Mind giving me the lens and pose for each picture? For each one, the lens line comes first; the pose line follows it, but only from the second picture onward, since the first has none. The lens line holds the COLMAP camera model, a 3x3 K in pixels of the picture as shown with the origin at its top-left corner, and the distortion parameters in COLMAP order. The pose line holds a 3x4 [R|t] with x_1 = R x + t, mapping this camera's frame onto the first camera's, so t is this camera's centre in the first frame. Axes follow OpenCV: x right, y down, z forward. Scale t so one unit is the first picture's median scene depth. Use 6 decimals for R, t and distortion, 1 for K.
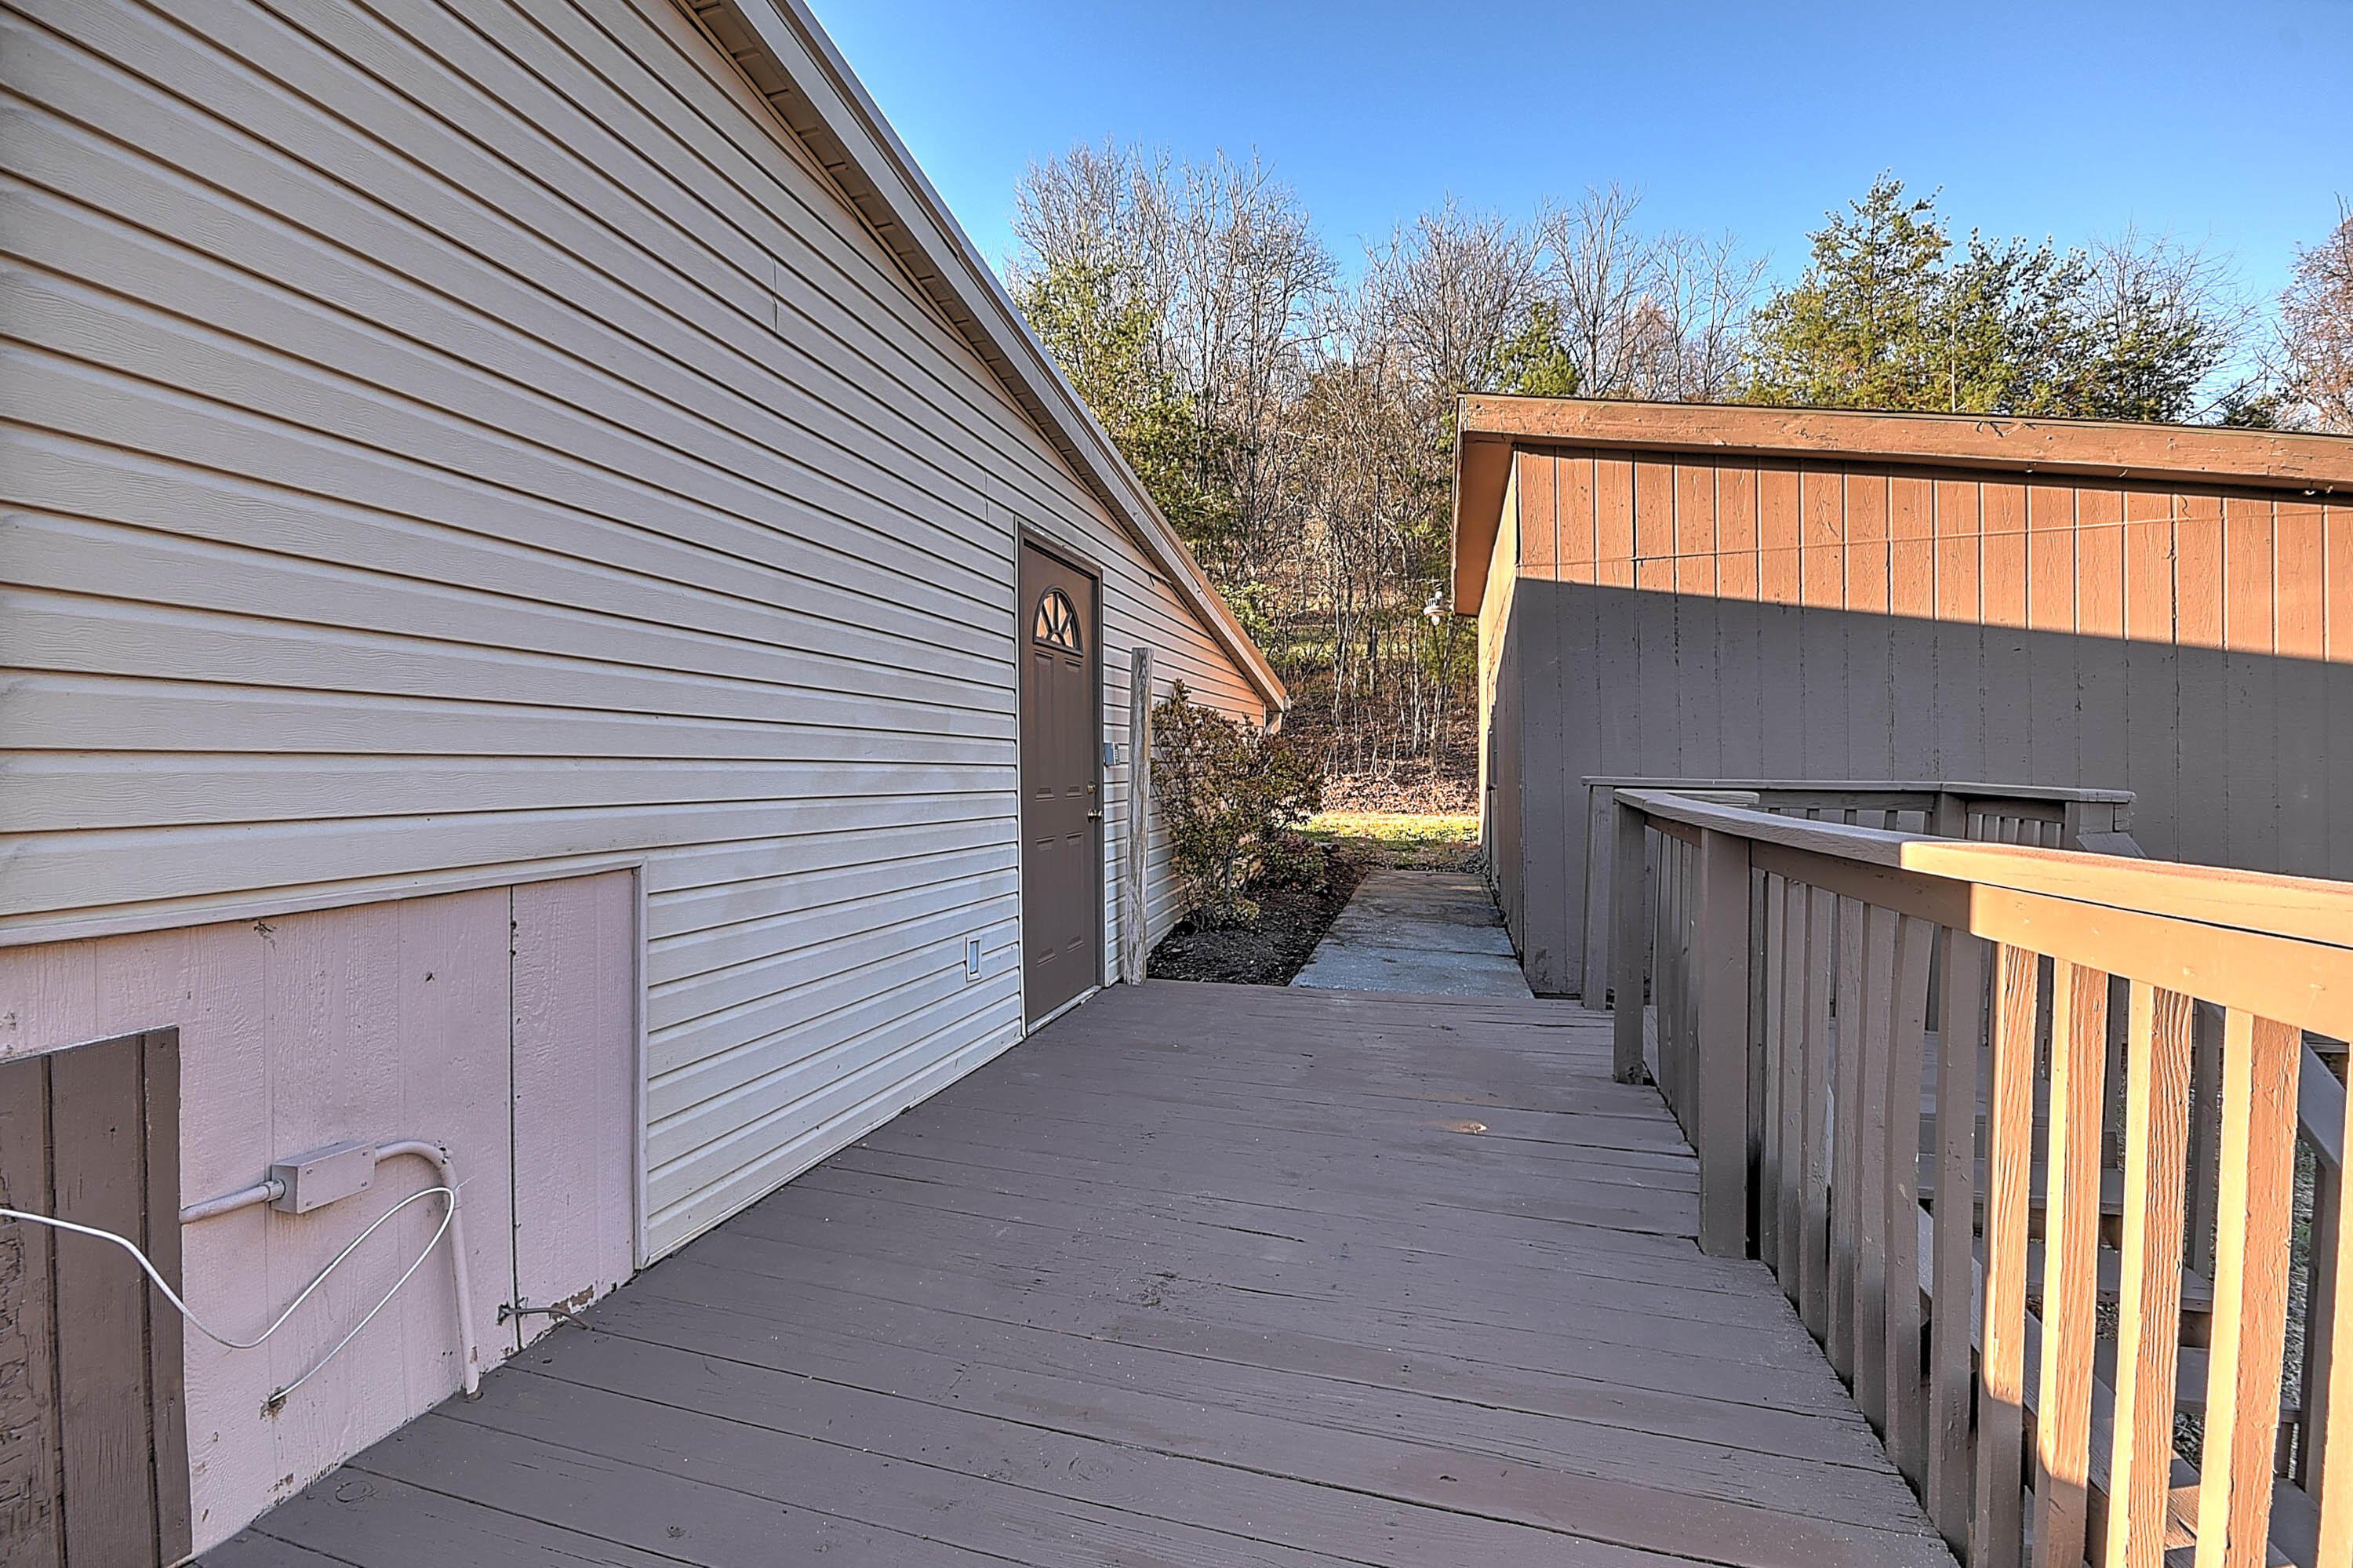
lens RADIAL K [[1021.5, 0, 1166.7], [0, 1021.5, 786.8], [0, 0, 1]] dist [0.014670, -0.008063]
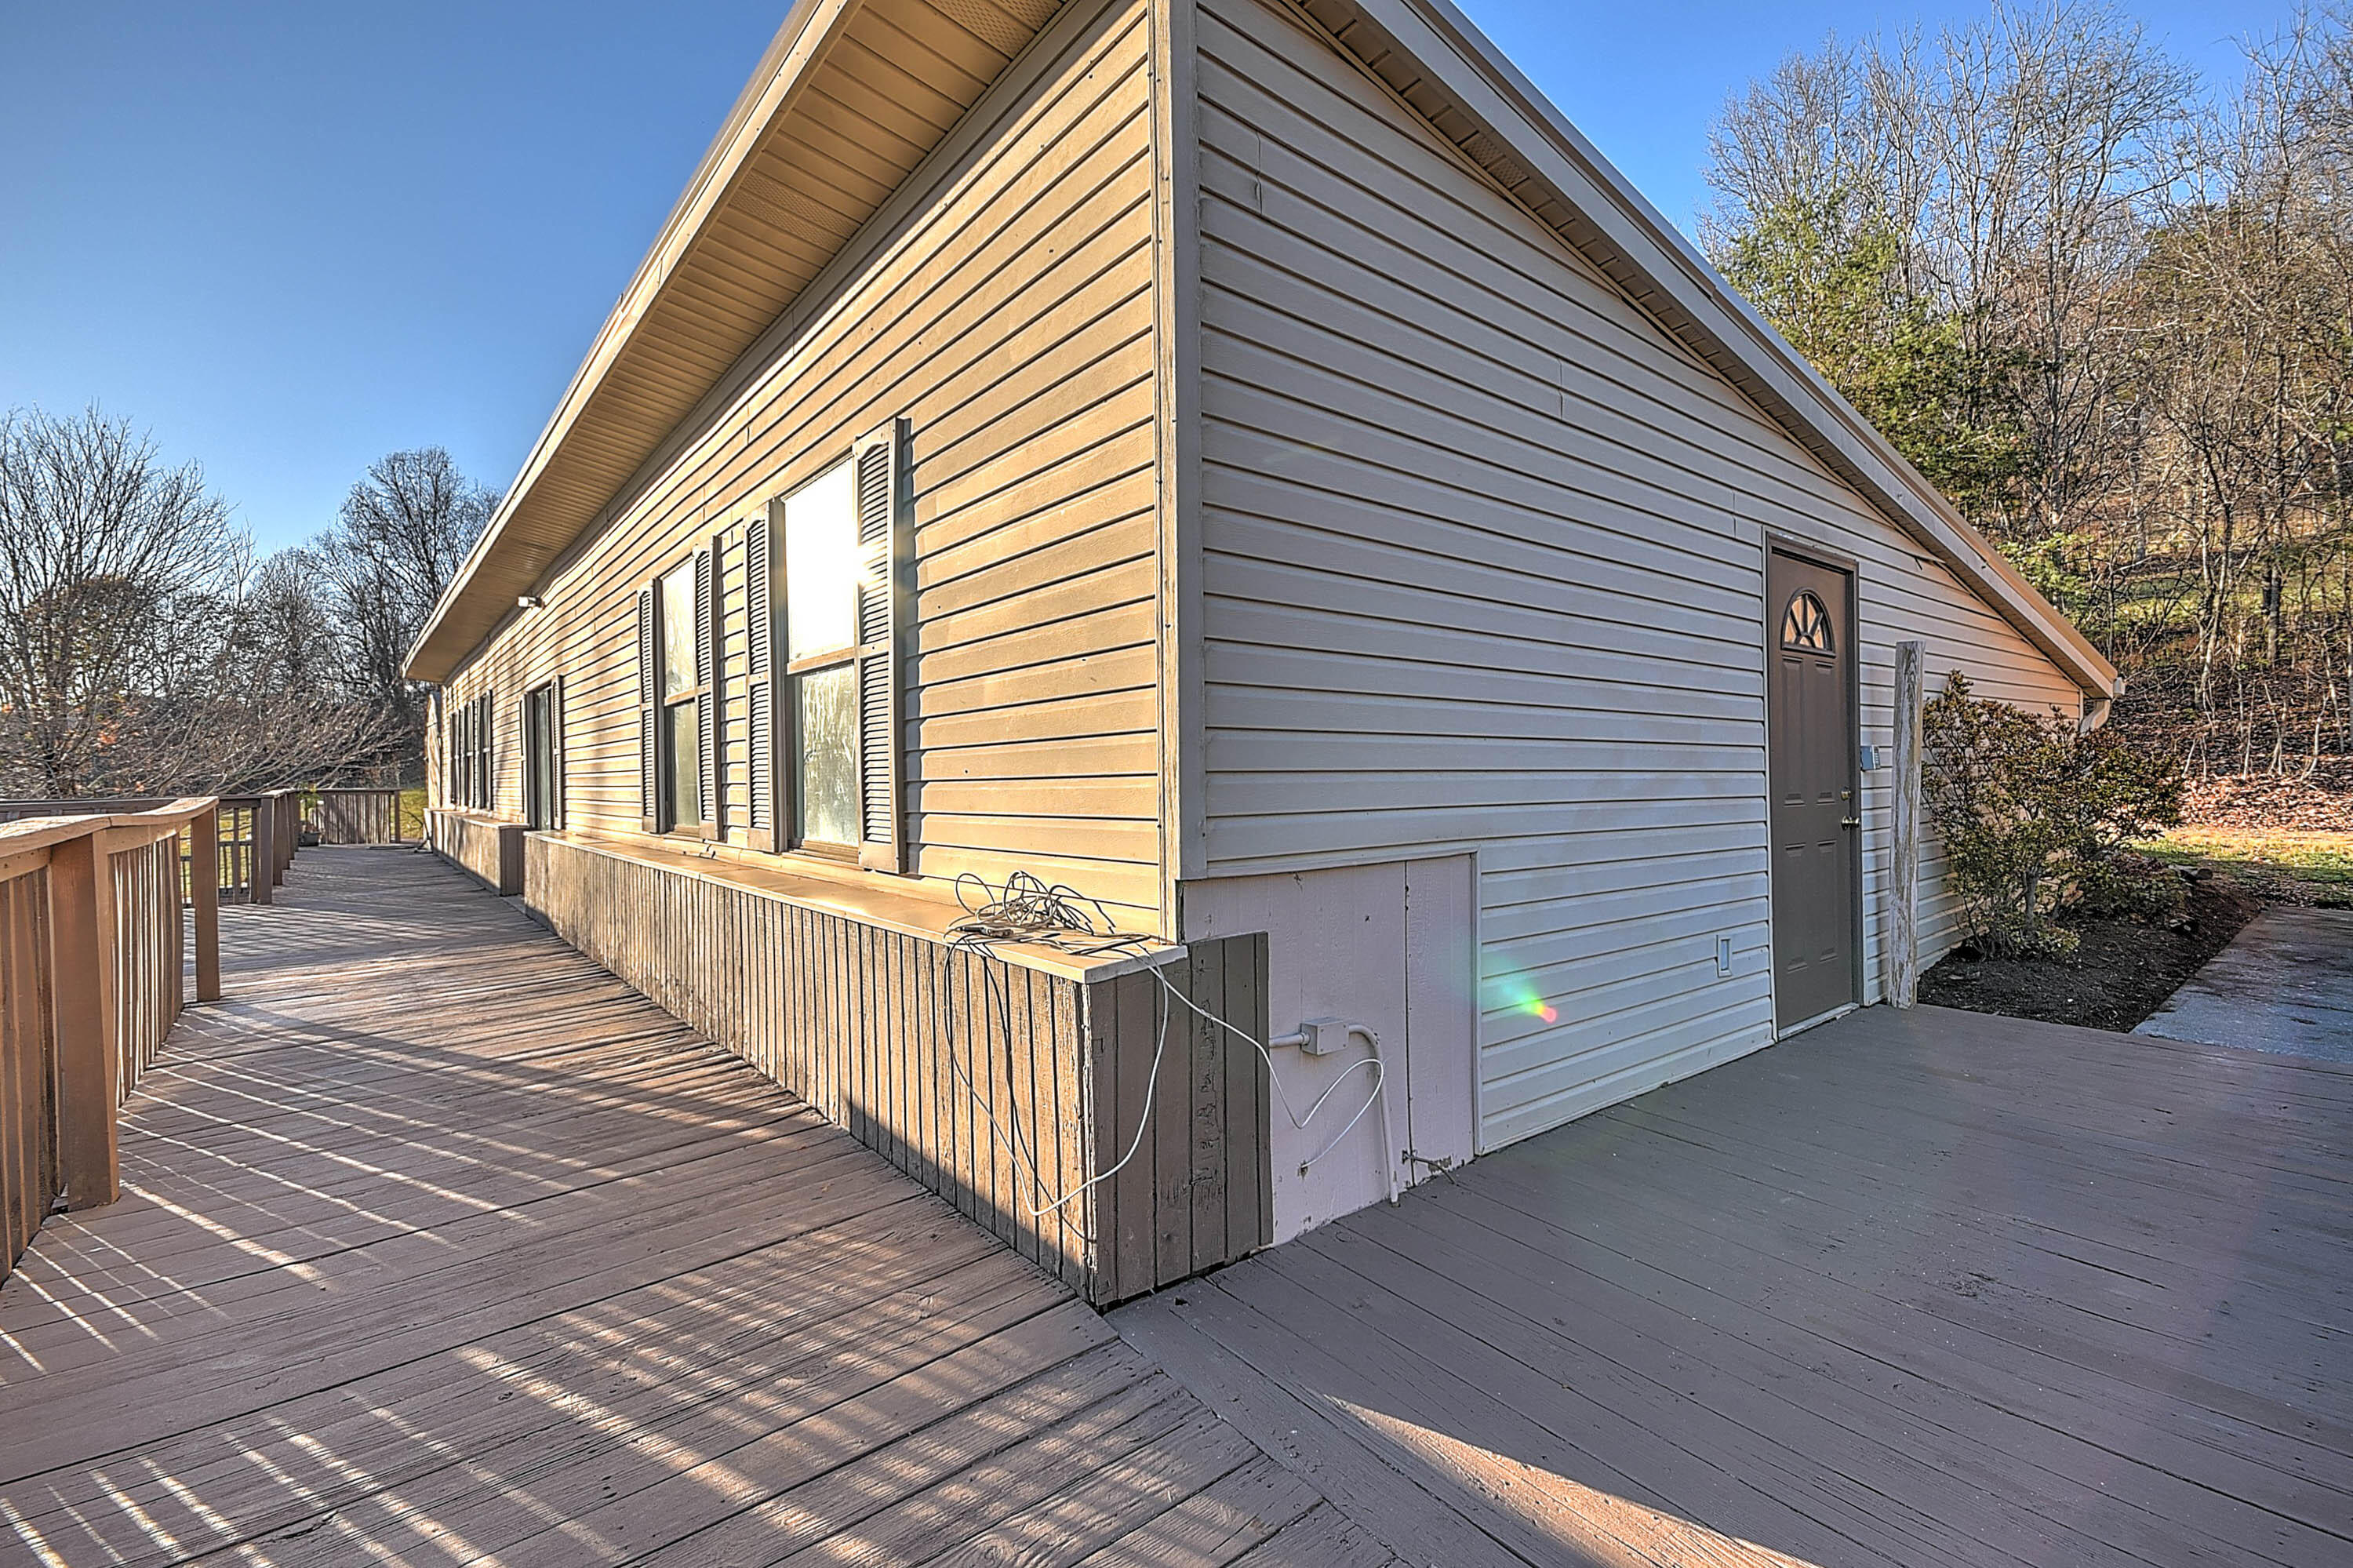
lens RADIAL K [[1021.5, 0, 1175.5], [0, 1021.5, 775.4], [0, 0, 1]] dist [0.014670, -0.008063]
pose [[0.813684, -0.001825, -0.581304, -0.025353], [-0.005075, 0.999935, -0.010242, -0.002904], [0.581285, 0.011284, 0.813622, -0.134555]]
